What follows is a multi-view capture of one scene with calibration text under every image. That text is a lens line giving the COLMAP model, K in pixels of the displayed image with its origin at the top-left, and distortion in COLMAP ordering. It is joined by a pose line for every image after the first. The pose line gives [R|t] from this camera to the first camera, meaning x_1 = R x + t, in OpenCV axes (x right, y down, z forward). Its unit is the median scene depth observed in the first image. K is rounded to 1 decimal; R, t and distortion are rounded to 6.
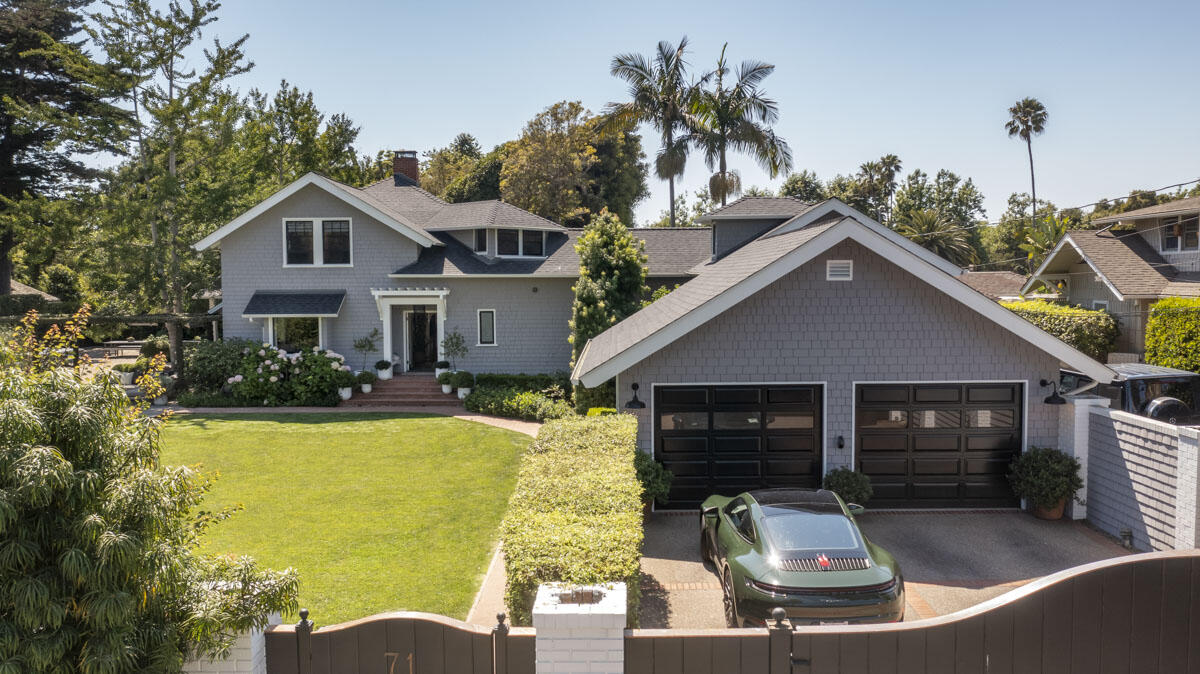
lens RADIAL K [[915.5, 0, 610.5], [0, 915.5, 328.9], [0, 0, 1]] dist [-0.005668, -0.002682]
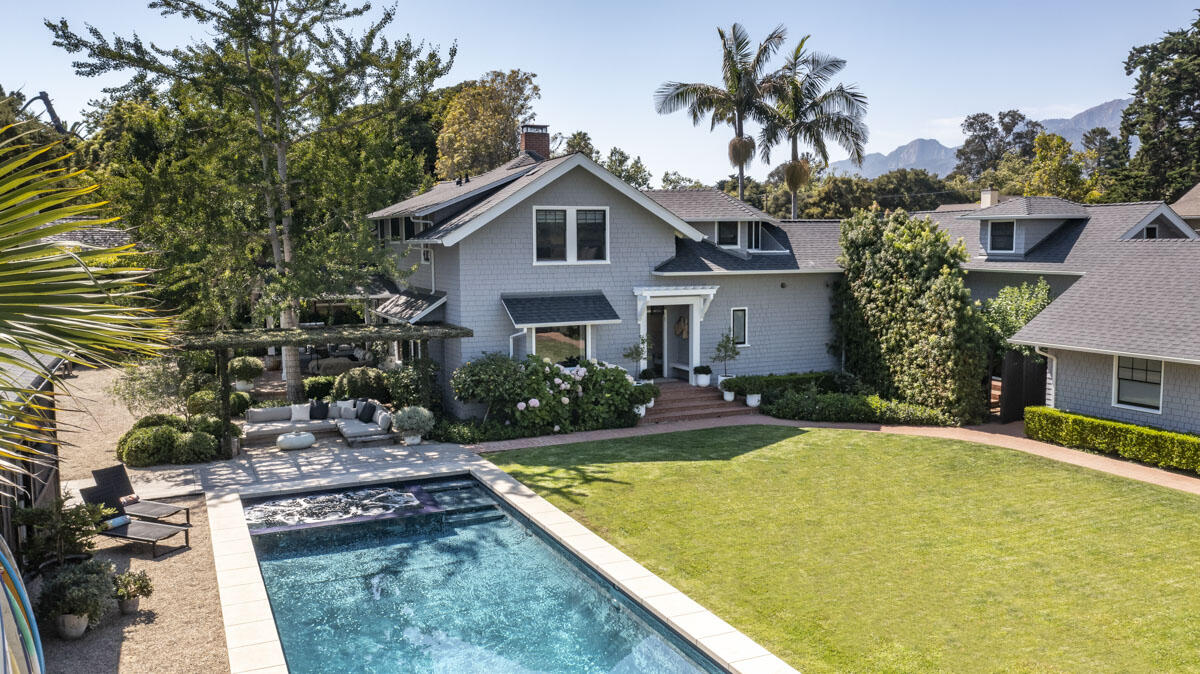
lens RADIAL K [[915.5, 0, 606.0], [0, 915.5, 345.1], [0, 0, 1]] dist [-0.005668, -0.002682]
pose [[0.896322, -0.050668, 0.440499, -0.670007], [0.027540, 0.997893, 0.058744, -0.042016], [-0.442547, -0.040522, 0.895829, 0.222061]]
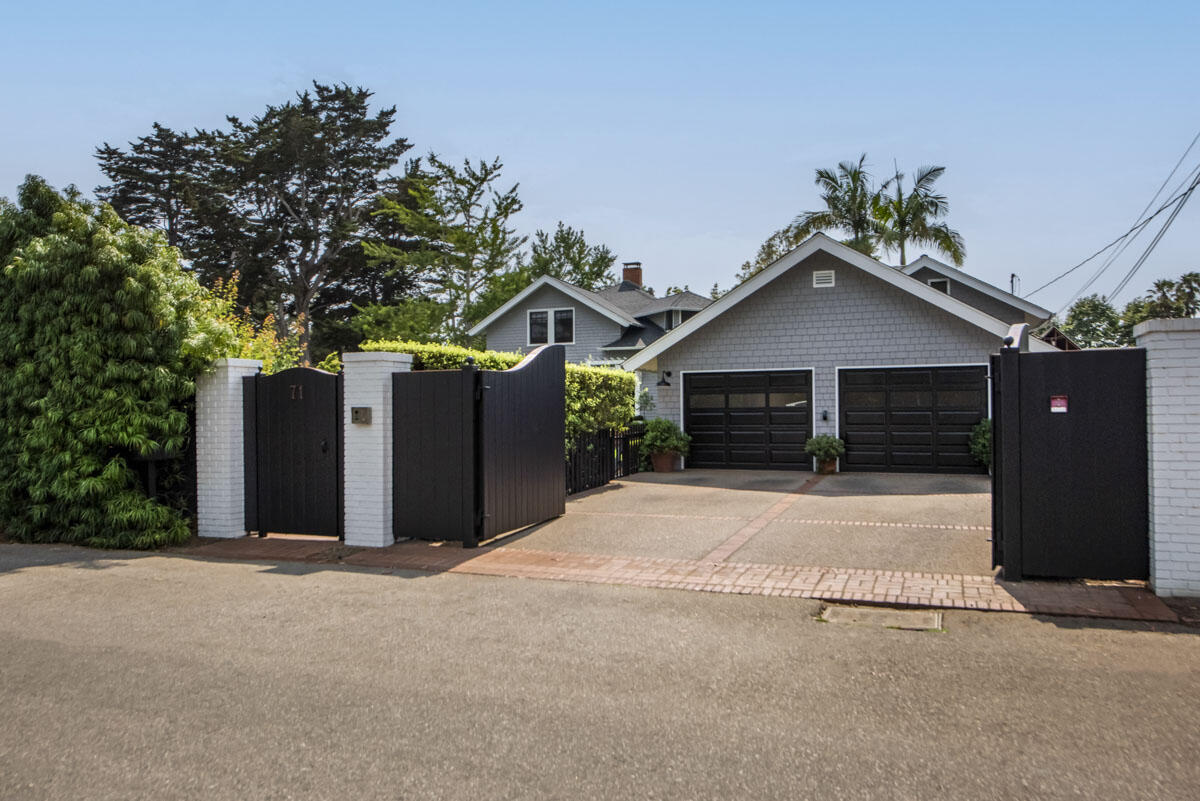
lens RADIAL K [[802.6, 0, 595.4], [0, 802.6, 406.4], [0, 0, 1]] dist [-0.025459, 0.003692]
pose [[0.931449, -0.001749, -0.363868, 0.168491], [-0.018964, 0.998396, -0.053344, 0.082953], [0.363378, 0.056587, 0.929922, -0.062498]]
